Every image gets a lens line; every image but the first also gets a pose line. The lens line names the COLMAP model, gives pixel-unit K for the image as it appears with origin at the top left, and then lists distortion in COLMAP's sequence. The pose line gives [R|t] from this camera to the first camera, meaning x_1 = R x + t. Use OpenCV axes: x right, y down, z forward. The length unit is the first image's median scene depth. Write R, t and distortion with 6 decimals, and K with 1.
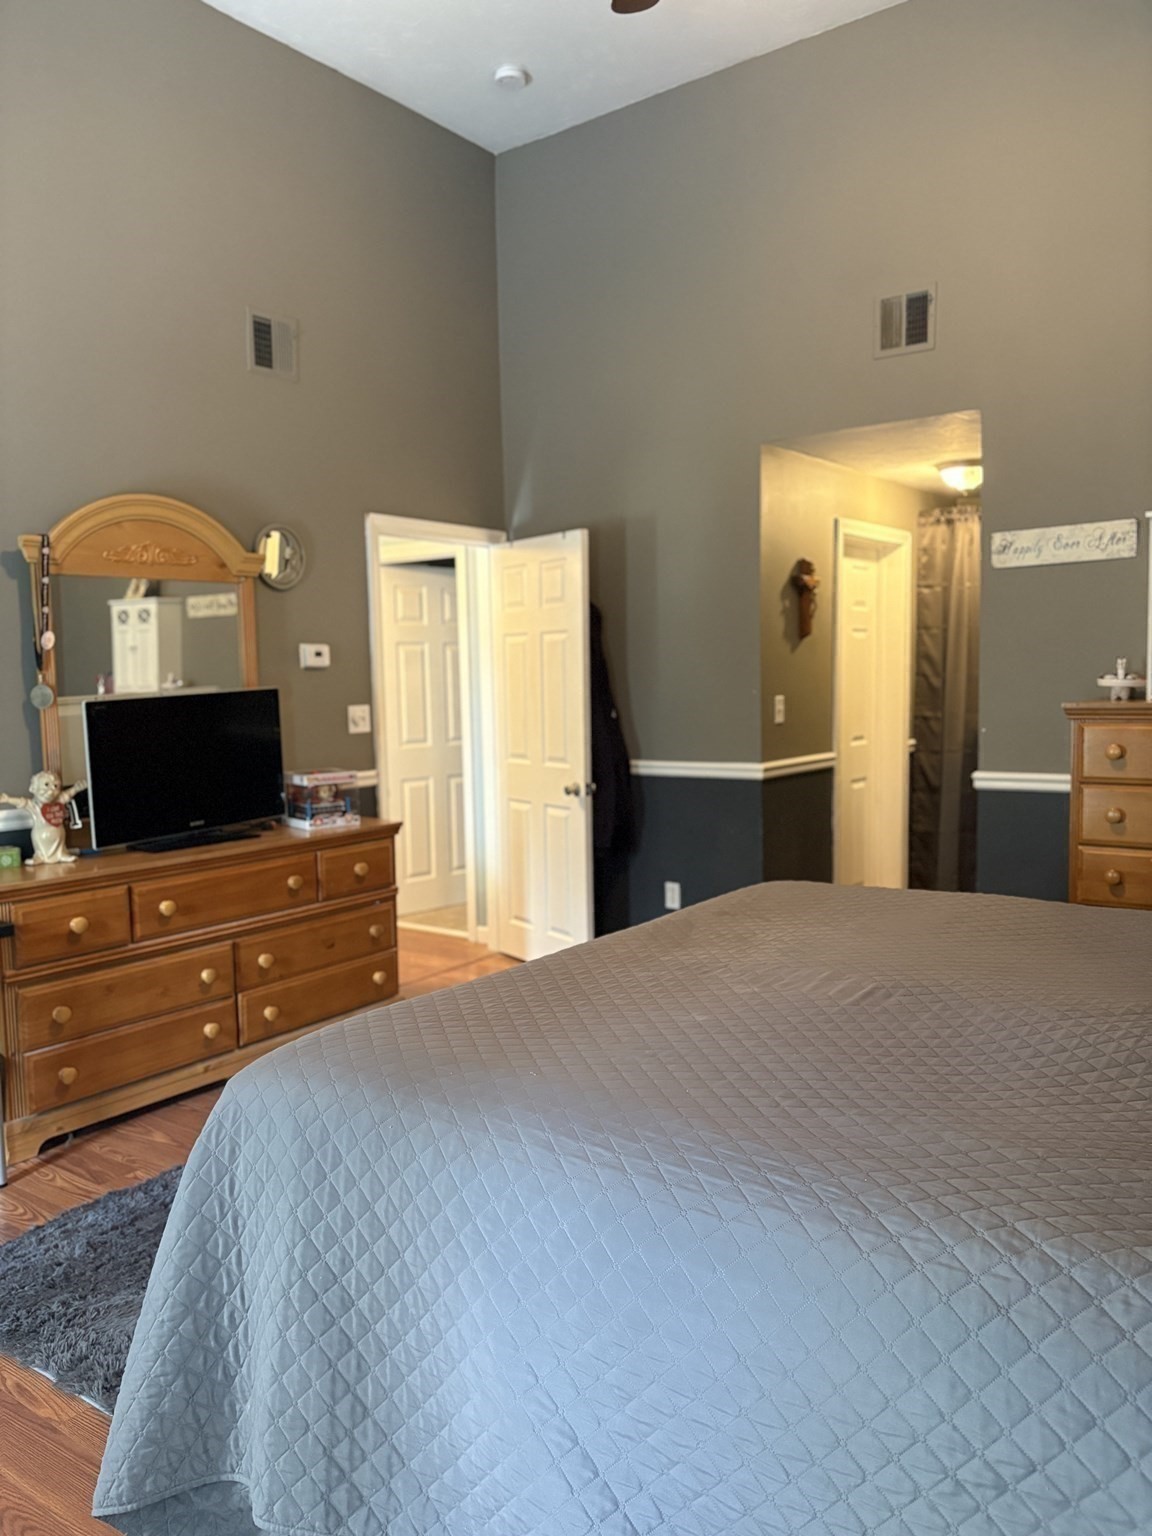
lens RADIAL K [[1155.3, 0, 594.3], [0, 1155.3, 771.1], [0, 0, 1]] dist [0.012856, -0.003490]
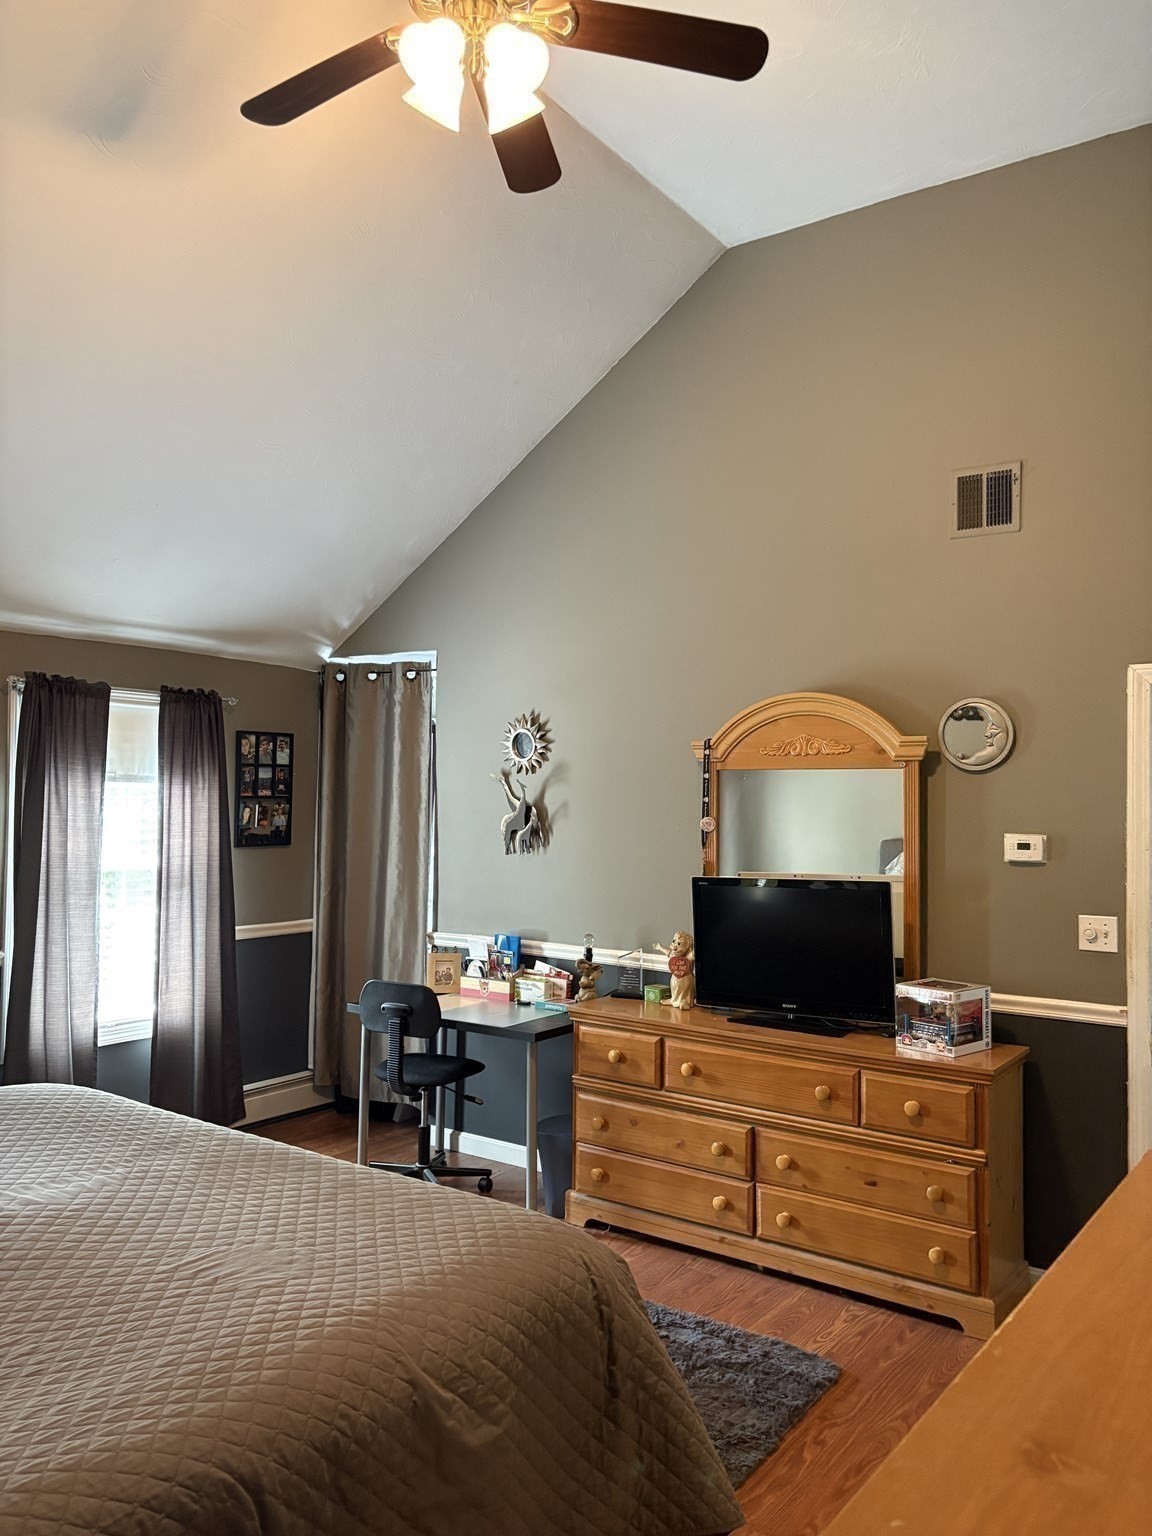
lens RADIAL K [[1155.3, 0, 594.3], [0, 1155.3, 771.1], [0, 0, 1]] dist [0.012856, -0.003490]
pose [[0.018310, -0.012586, -0.999753, 0.685372], [-0.107438, 0.994106, -0.014483, -0.129400], [0.994043, 0.107676, 0.016849, 0.799367]]
